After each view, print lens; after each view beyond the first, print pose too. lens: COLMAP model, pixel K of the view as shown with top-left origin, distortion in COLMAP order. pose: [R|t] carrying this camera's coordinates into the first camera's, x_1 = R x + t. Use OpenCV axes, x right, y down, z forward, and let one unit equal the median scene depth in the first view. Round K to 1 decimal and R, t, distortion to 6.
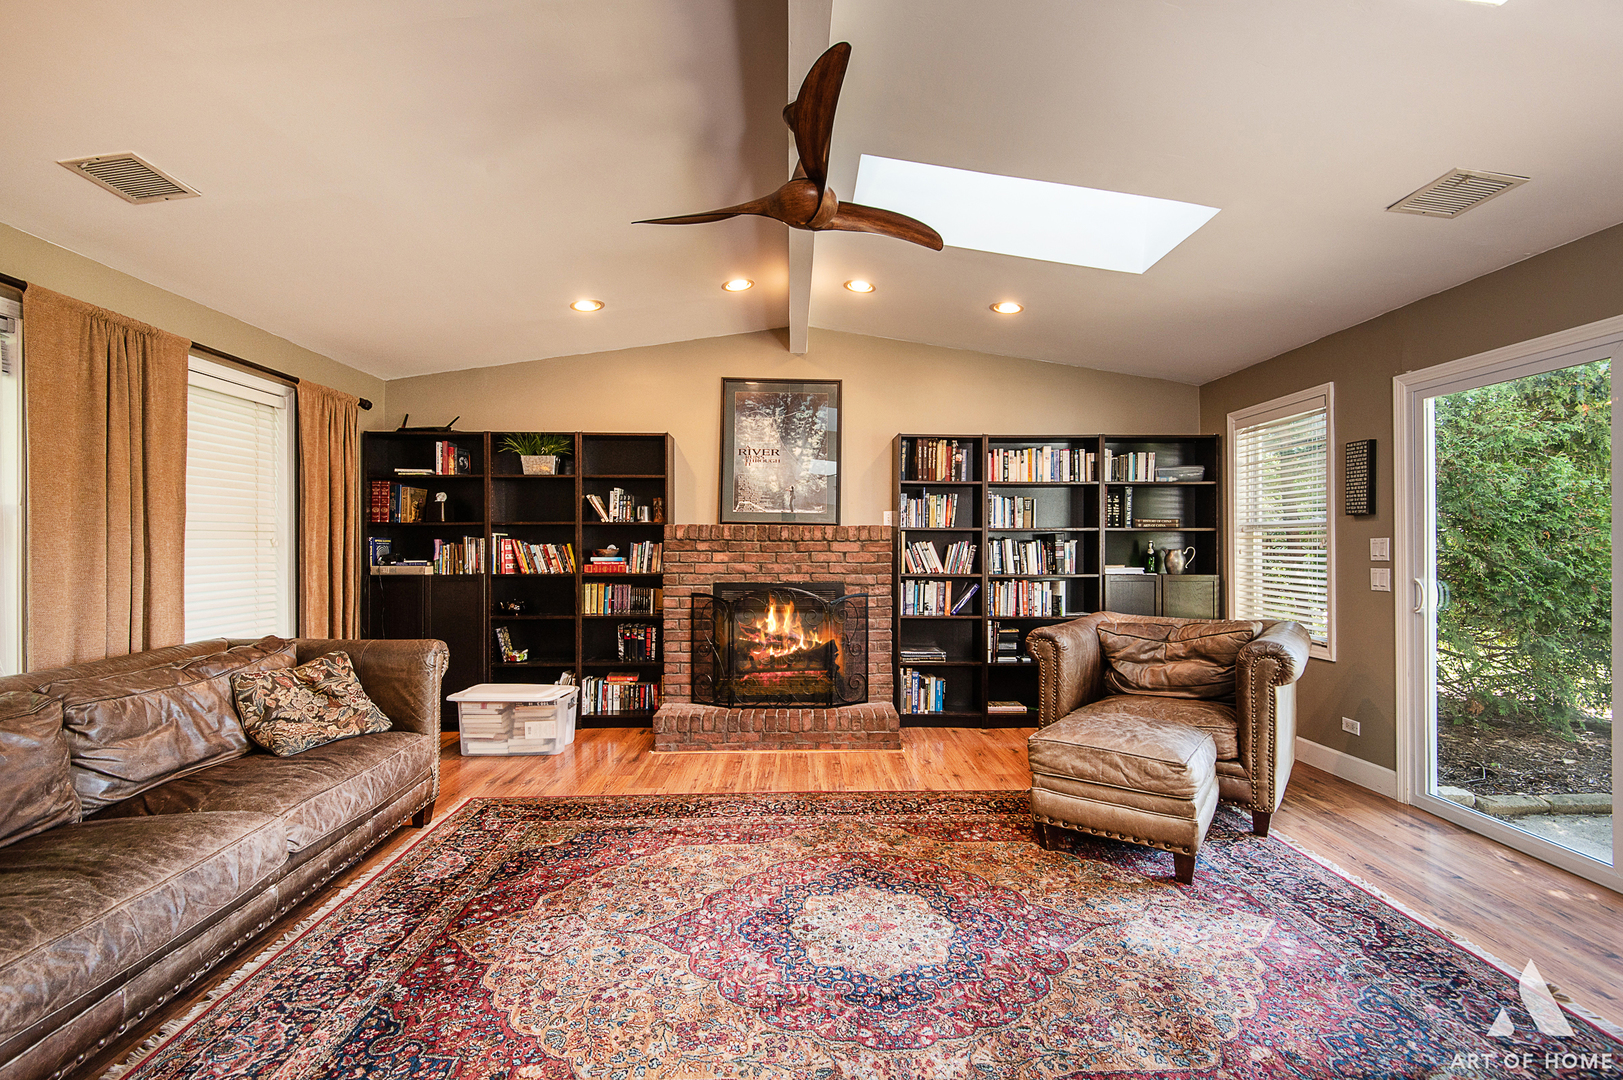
lens RADIAL K [[730.4, 0, 803.6], [0, 730.4, 543.8], [0, 0, 1]] dist [0.016884, -0.001271]
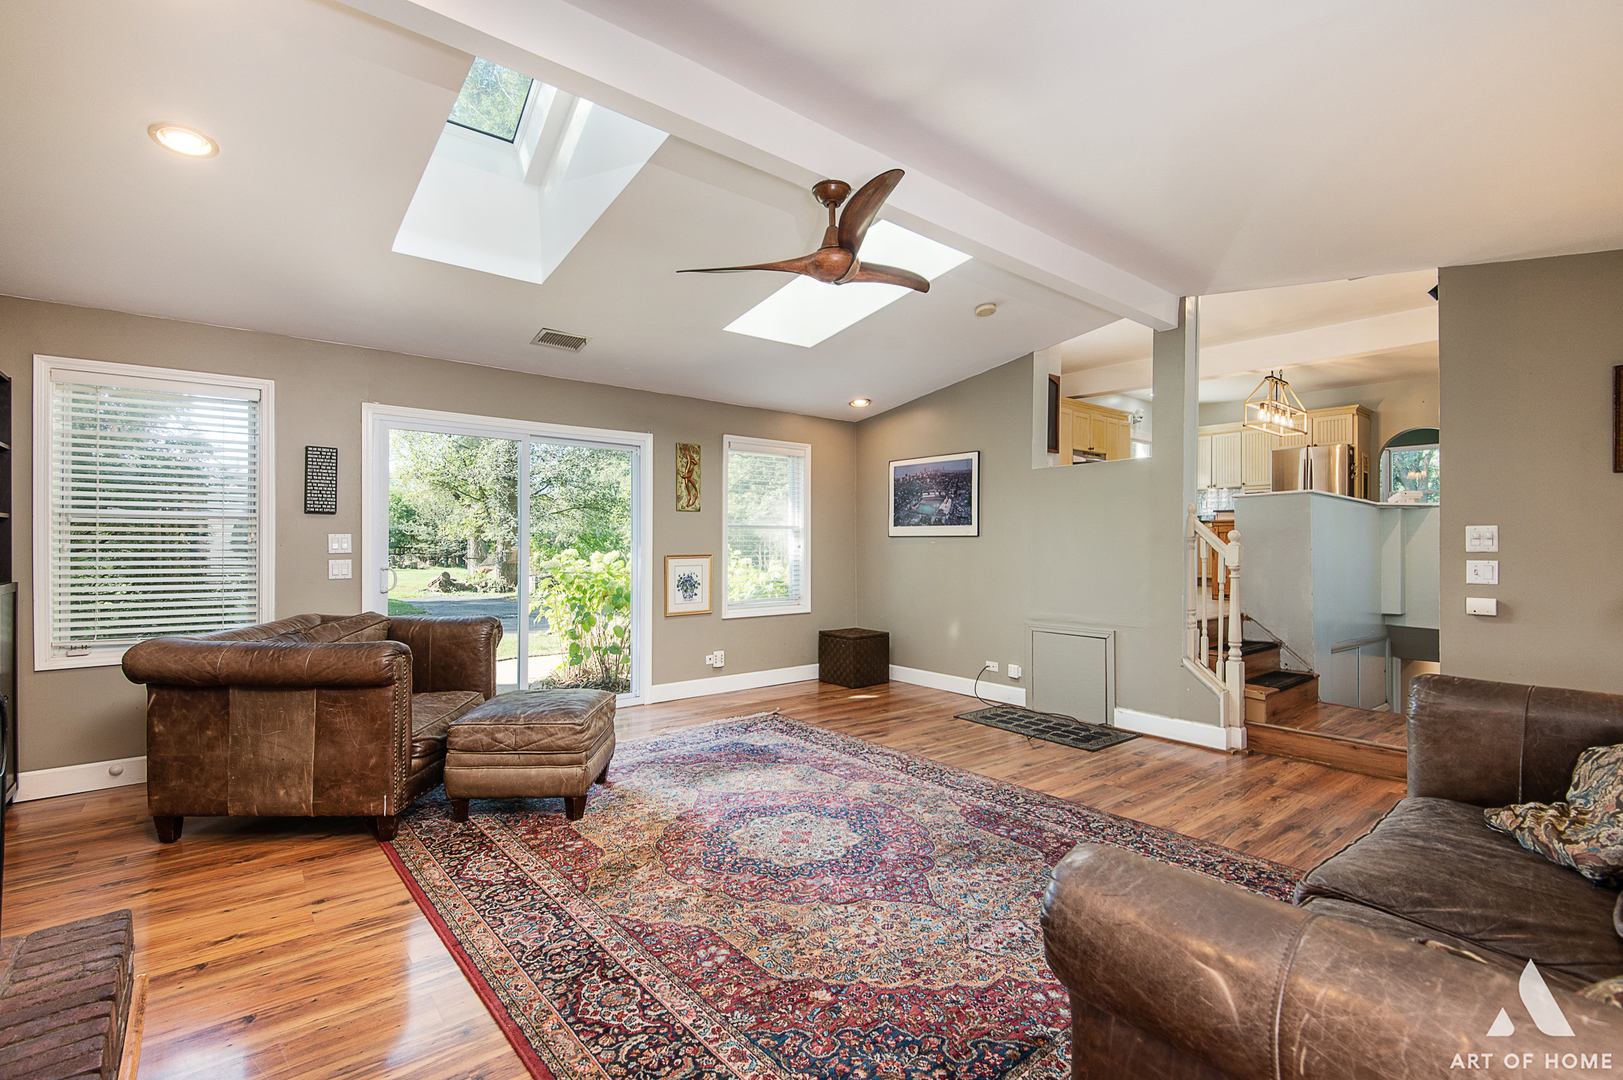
lens RADIAL K [[730.4, 0, 805.7], [0, 730.4, 545.6], [0, 0, 1]] dist [0.016884, -0.001271]
pose [[-0.617921, -0.006103, 0.786217, -0.710302], [-0.006738, 0.999974, 0.002467, 0.003148], [-0.786211, -0.003774, -0.617946, 1.361500]]
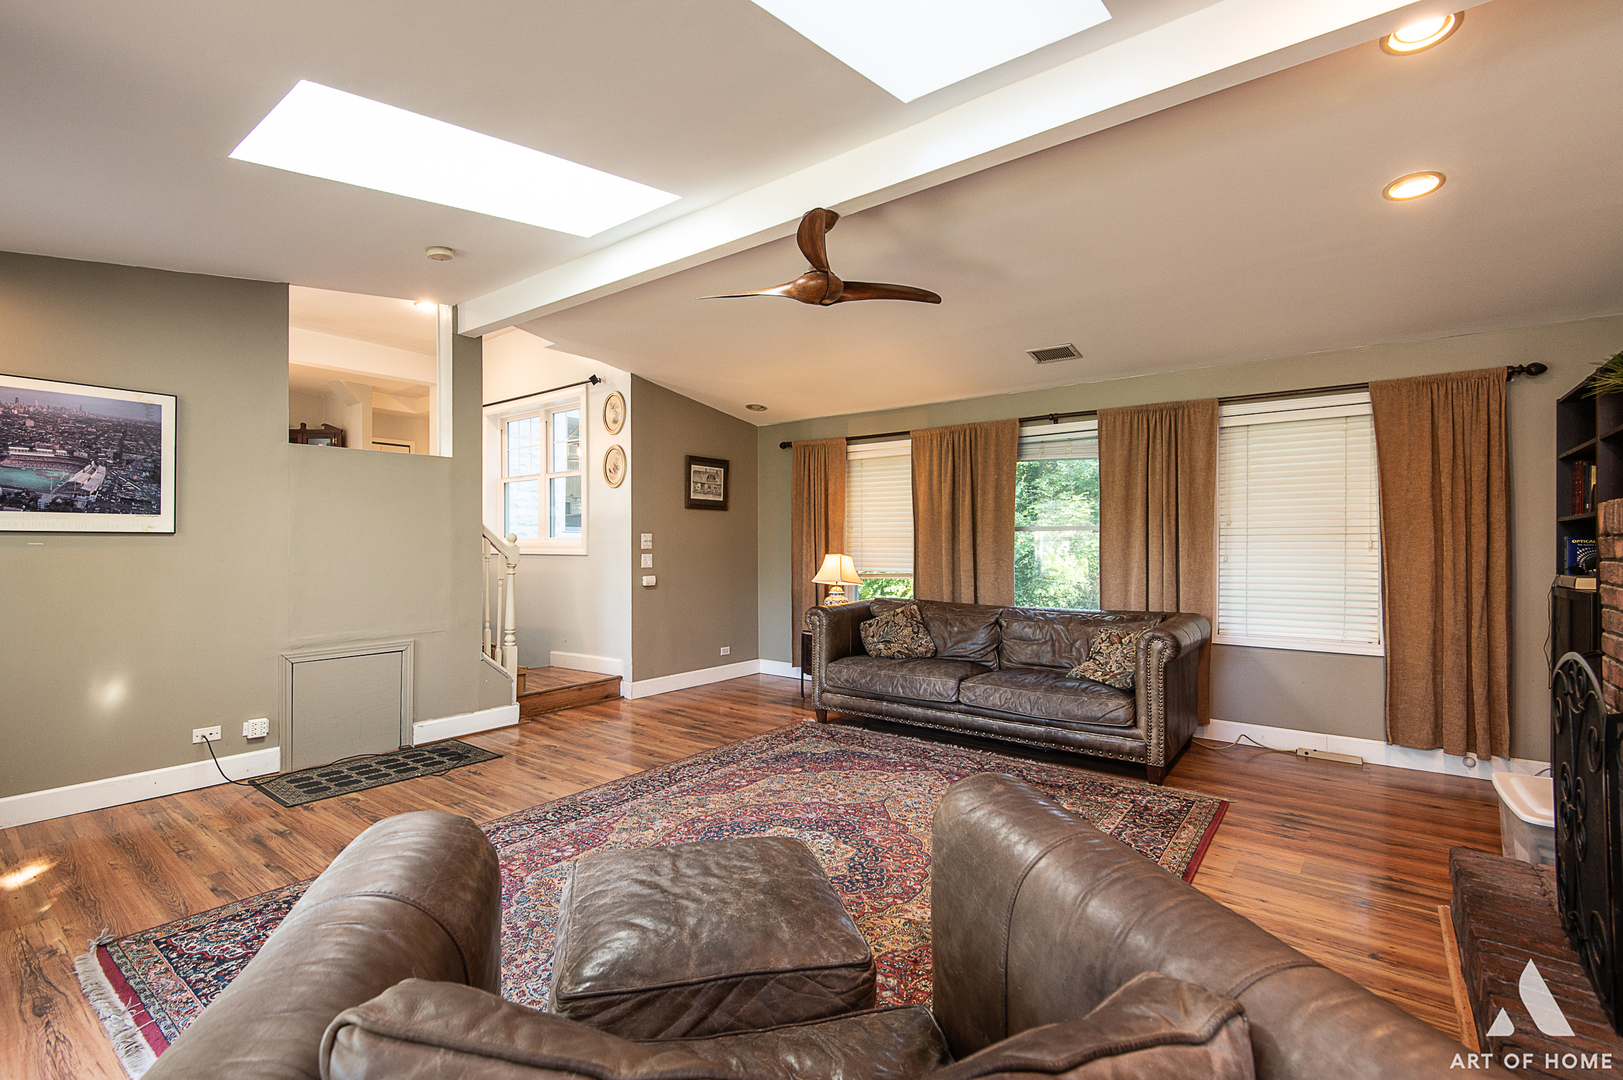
lens RADIAL K [[730.4, 0, 806.2], [0, 730.4, 537.4], [0, 0, 1]] dist [0.016884, -0.001271]
pose [[-0.624761, -0.009633, -0.780757, 0.795994], [0.000238, 0.999922, -0.012527, 0.002255], [0.780816, -0.008012, -0.624709, 1.373235]]
